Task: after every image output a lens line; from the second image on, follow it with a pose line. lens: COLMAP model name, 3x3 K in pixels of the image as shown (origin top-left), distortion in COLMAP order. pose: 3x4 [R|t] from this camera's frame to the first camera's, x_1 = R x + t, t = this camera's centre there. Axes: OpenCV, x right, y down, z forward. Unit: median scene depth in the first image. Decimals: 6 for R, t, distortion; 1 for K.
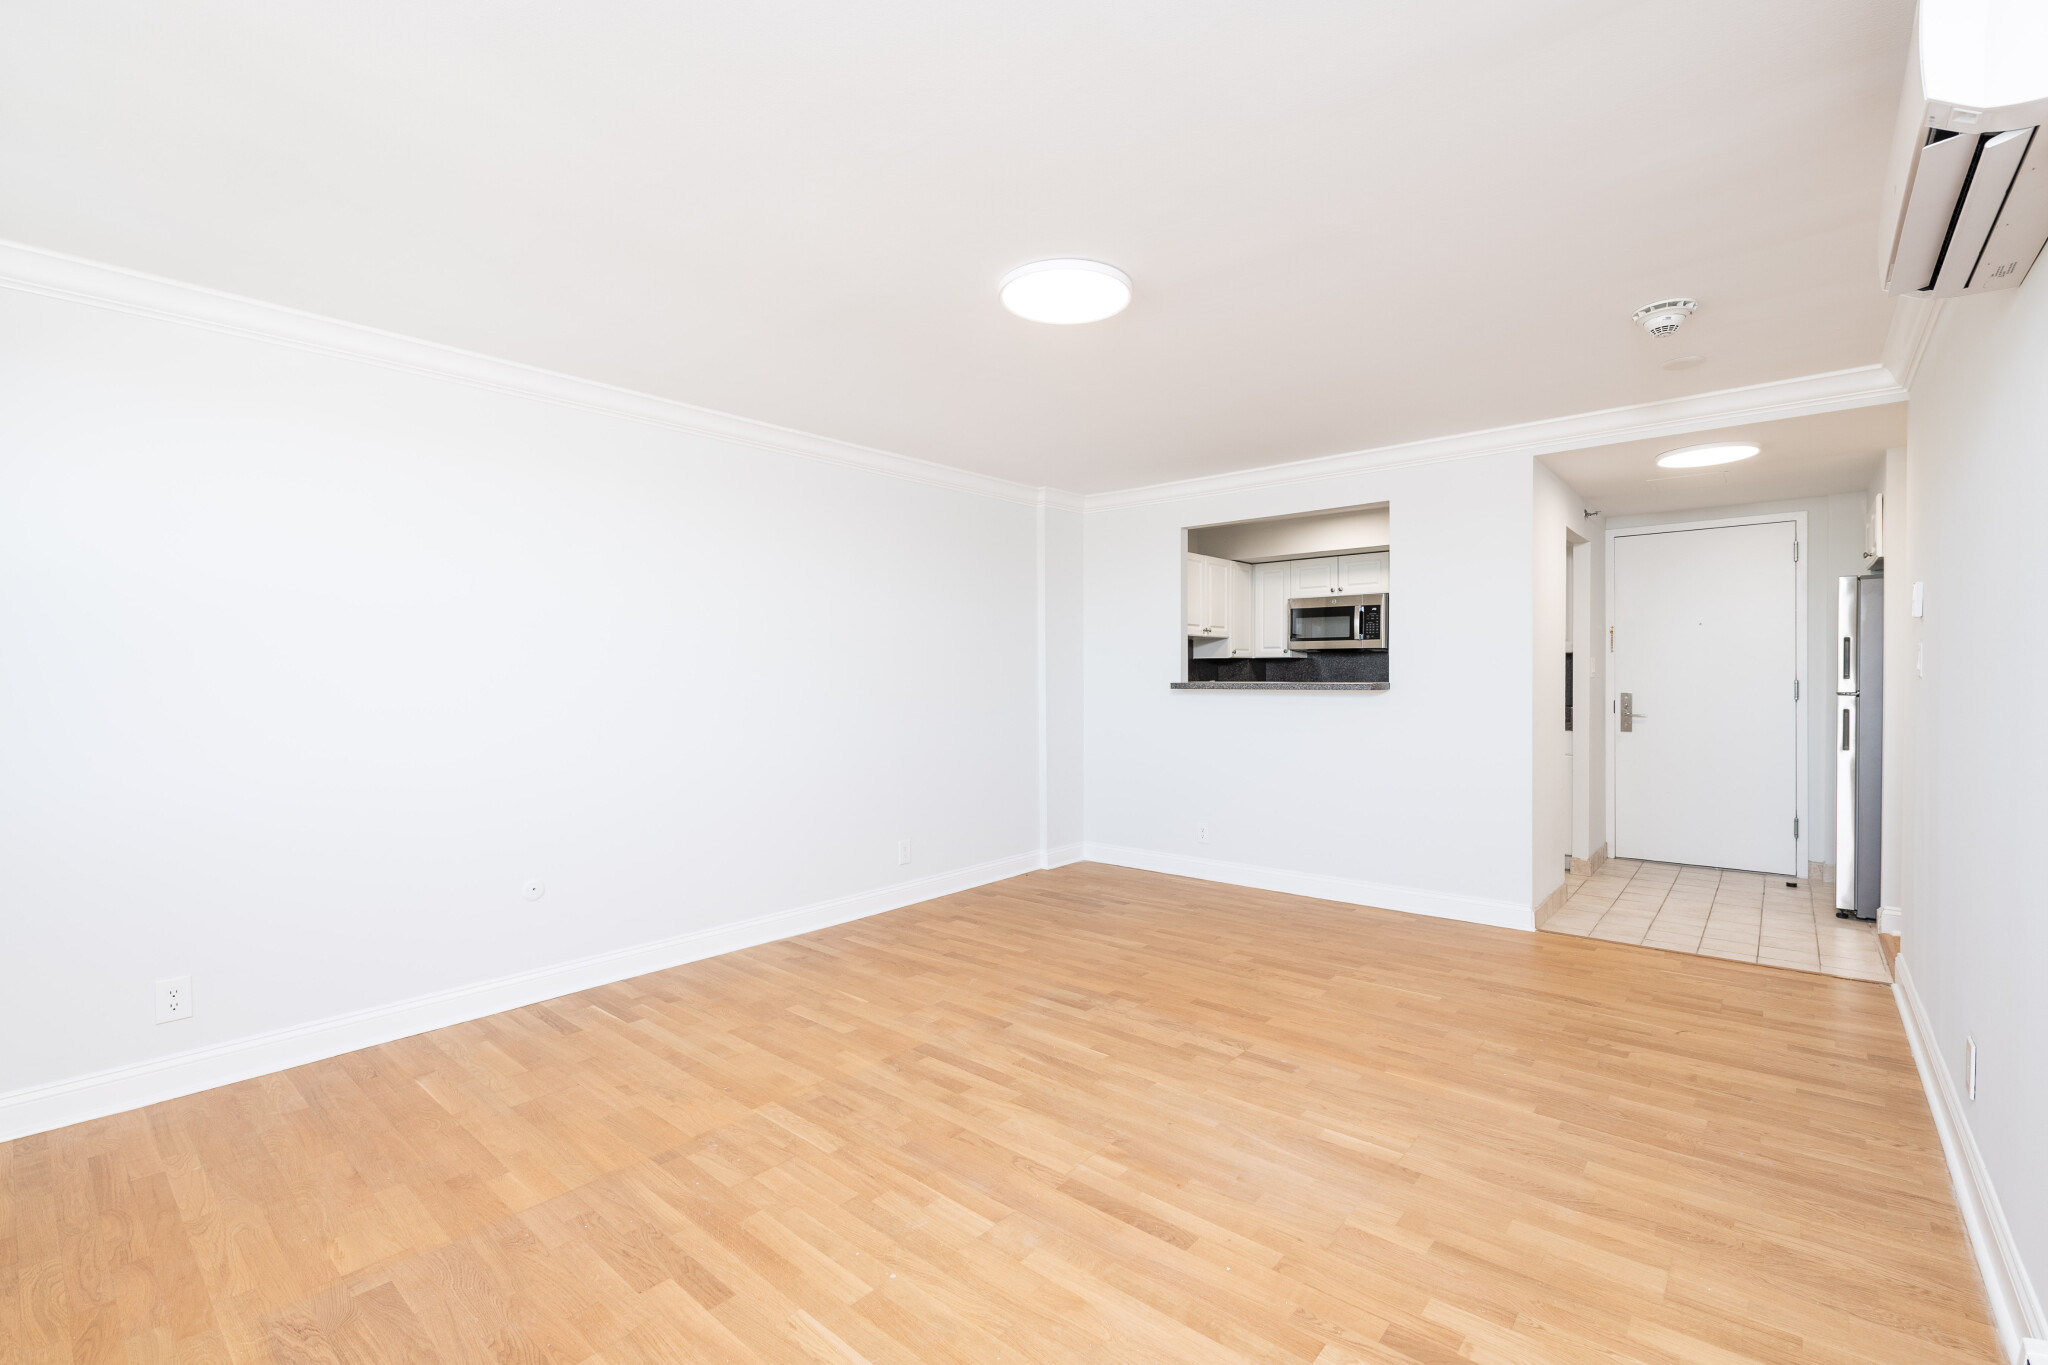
lens RADIAL K [[901.6, 0, 1032.5], [0, 901.6, 676.2], [0, 0, 1]] dist [-0.002052, 0.000024]
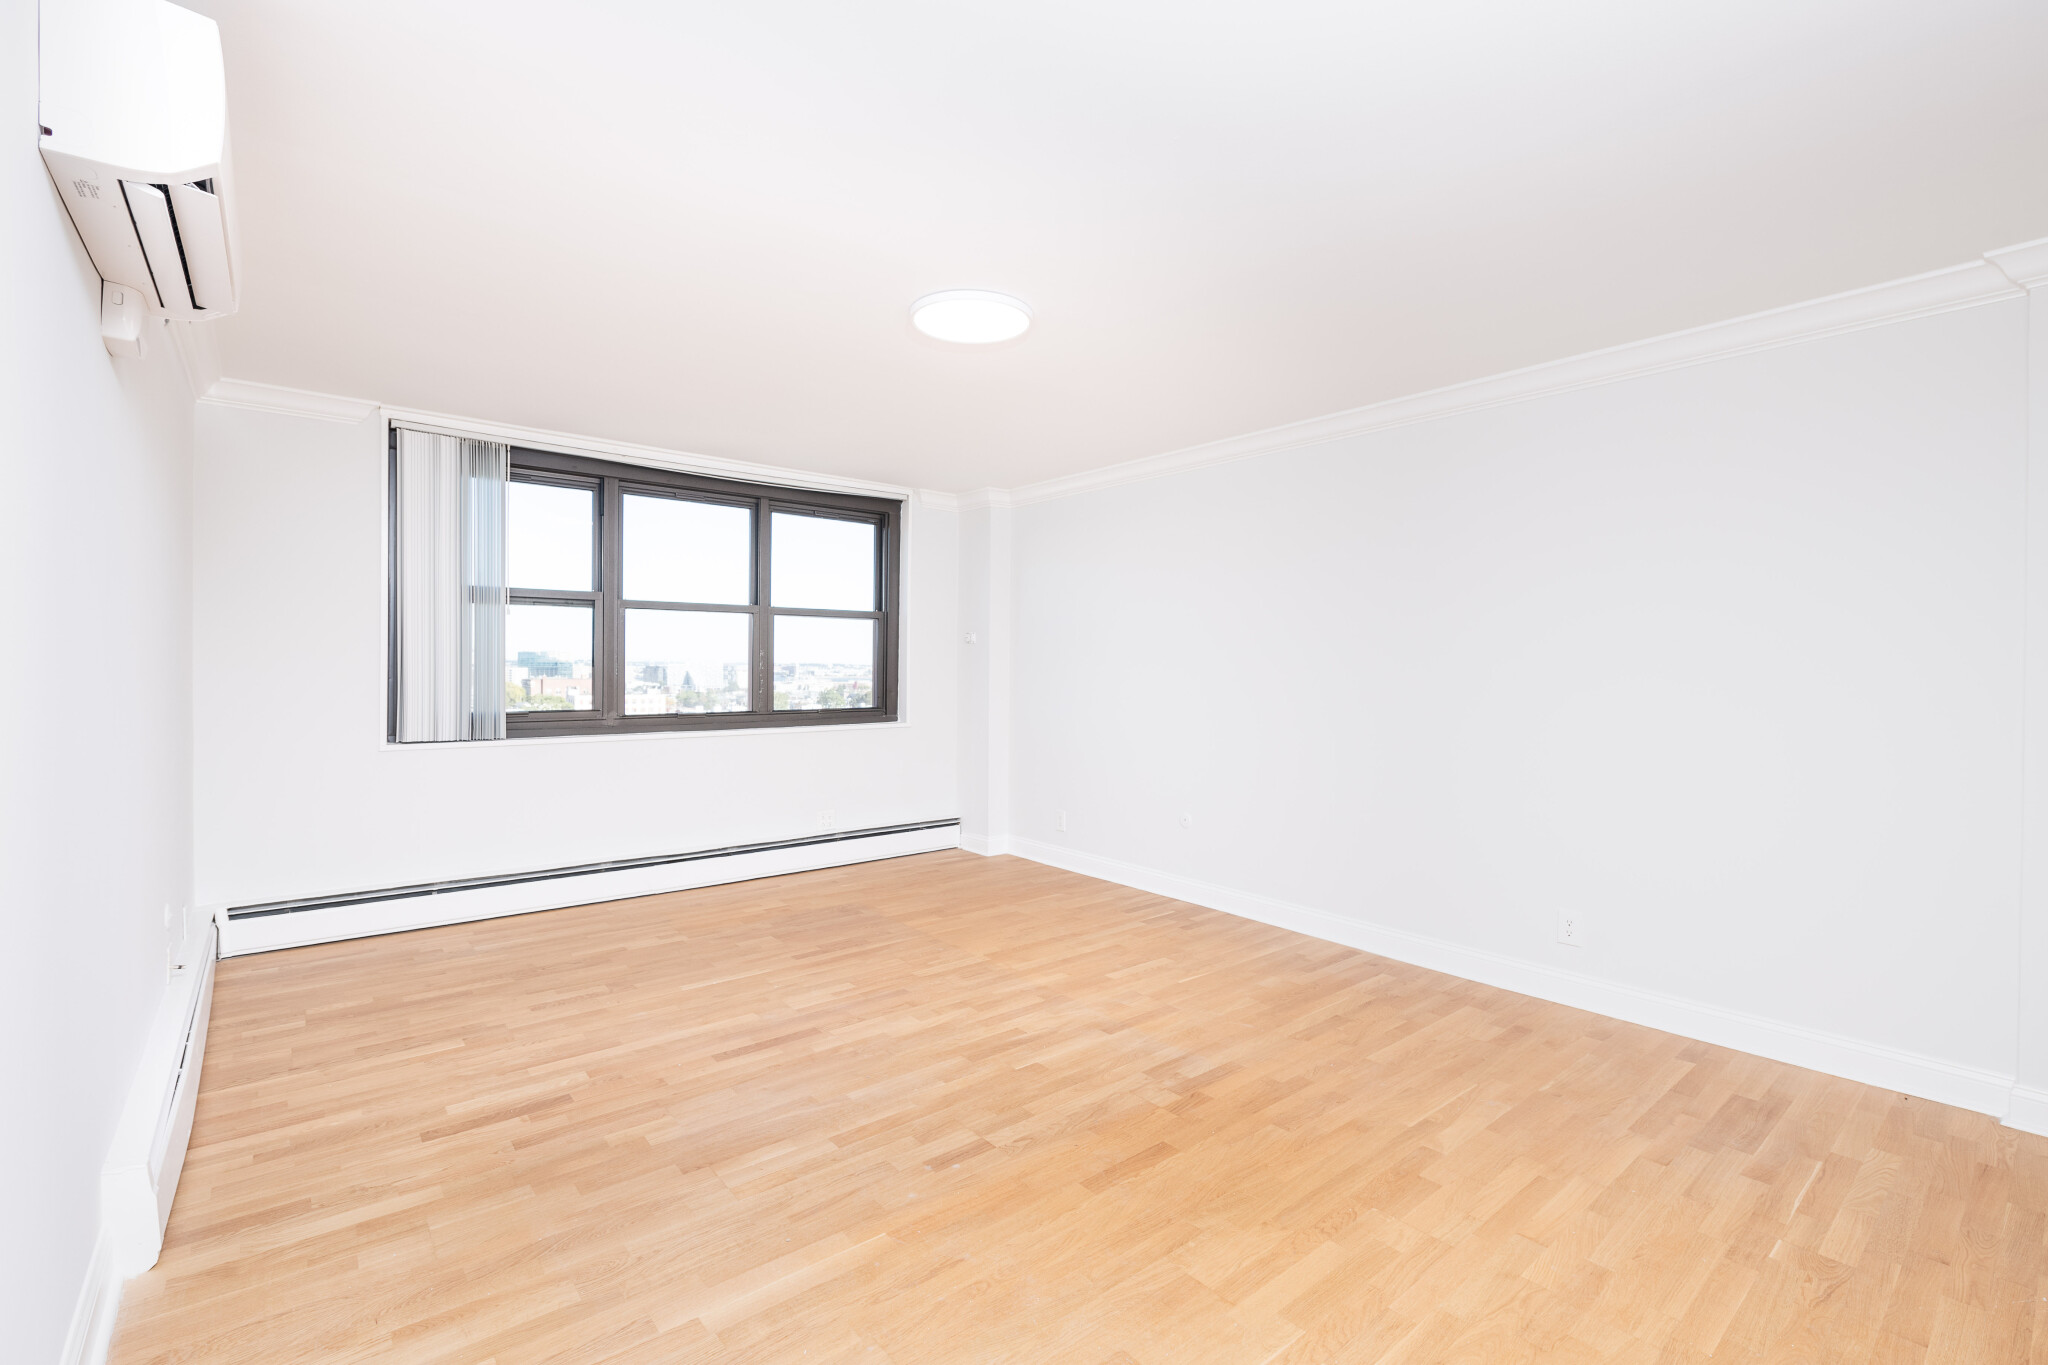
lens RADIAL K [[901.6, 0, 1002.7], [0, 901.6, 672.9], [0, 0, 1]] dist [-0.002052, 0.000024]
pose [[-0.190223, 0.015291, -0.981622, 0.917388], [-0.011352, 0.999778, 0.017774, -0.008826], [0.981675, 0.014524, -0.190007, 1.057209]]
